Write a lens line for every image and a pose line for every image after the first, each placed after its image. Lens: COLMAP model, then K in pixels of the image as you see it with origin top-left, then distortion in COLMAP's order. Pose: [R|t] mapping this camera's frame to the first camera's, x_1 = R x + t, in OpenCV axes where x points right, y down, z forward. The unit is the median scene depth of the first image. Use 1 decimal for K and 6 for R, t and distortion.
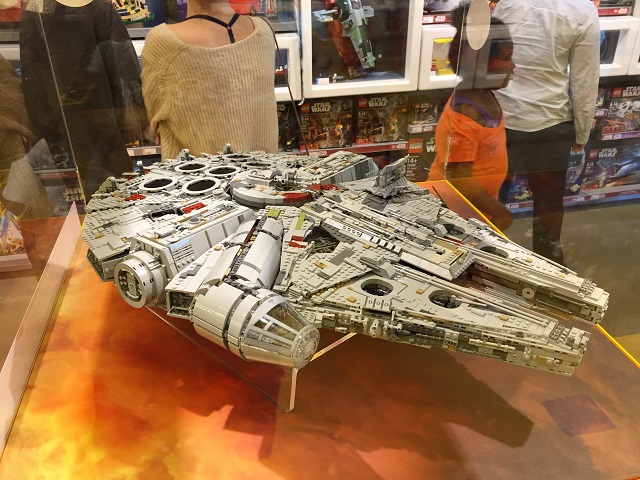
lens RADIAL K [[552.3, 0, 320.0], [0, 552.3, 240.0], [0, 0, 1]] dist [0.083330, -0.121595]
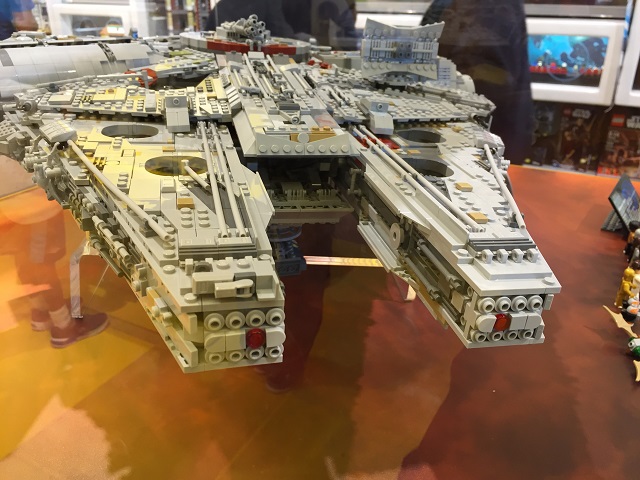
lens RADIAL K [[552.3, 0, 320.0], [0, 552.3, 240.0], [0, 0, 1]] dist [0.083330, -0.121595]
pose [[0.764139, 0.280850, -0.580702, 0.577549], [-0.323233, 0.945776, 0.032075, 0.102410], [0.558222, 0.163193, 0.813484, 0.615876]]
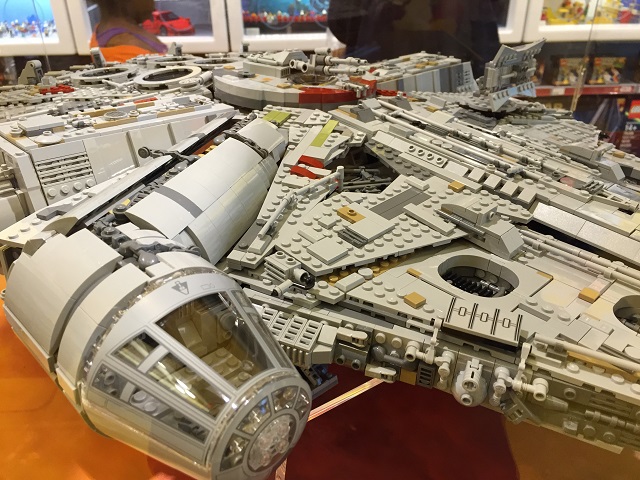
lens RADIAL K [[552.3, 0, 320.0], [0, 552.3, 240.0], [0, 0, 1]] dist [0.083330, -0.121595]
pose [[0.989123, 0.076749, -0.125477, 0.033427], [-0.073336, 0.996806, 0.031605, 0.050857], [0.127502, -0.022060, 0.991593, 0.531970]]
